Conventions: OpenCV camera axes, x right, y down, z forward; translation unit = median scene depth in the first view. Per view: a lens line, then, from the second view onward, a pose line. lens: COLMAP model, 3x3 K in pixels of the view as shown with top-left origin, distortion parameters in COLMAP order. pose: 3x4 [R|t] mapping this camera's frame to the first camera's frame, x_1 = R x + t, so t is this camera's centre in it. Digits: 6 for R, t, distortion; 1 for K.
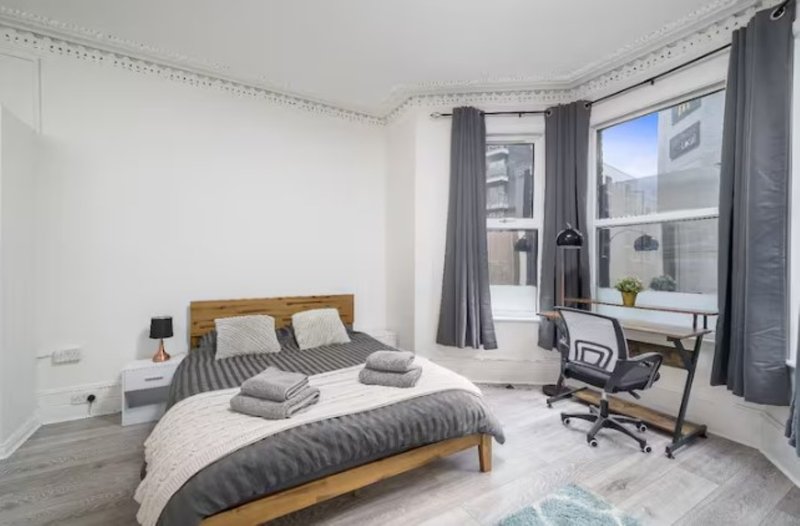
lens RADIAL K [[332.5, 0, 400.9], [0, 332.5, 274.1], [0, 0, 1]] dist [0.000273, 0.000092]
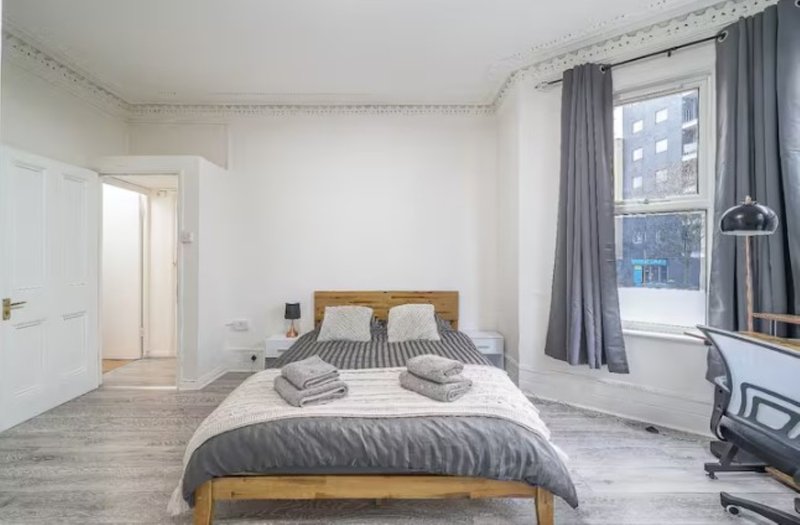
lens RADIAL K [[317.6, 0, 400.0], [0, 317.6, 262.5], [0, 0, 1]] dist [0.000622, 0.000203]
pose [[0.868313, 0.001620, -0.496014, 0.229622], [-0.011986, 0.999771, -0.017718, -0.006106], [0.495871, 0.021330, 0.868134, 0.142961]]
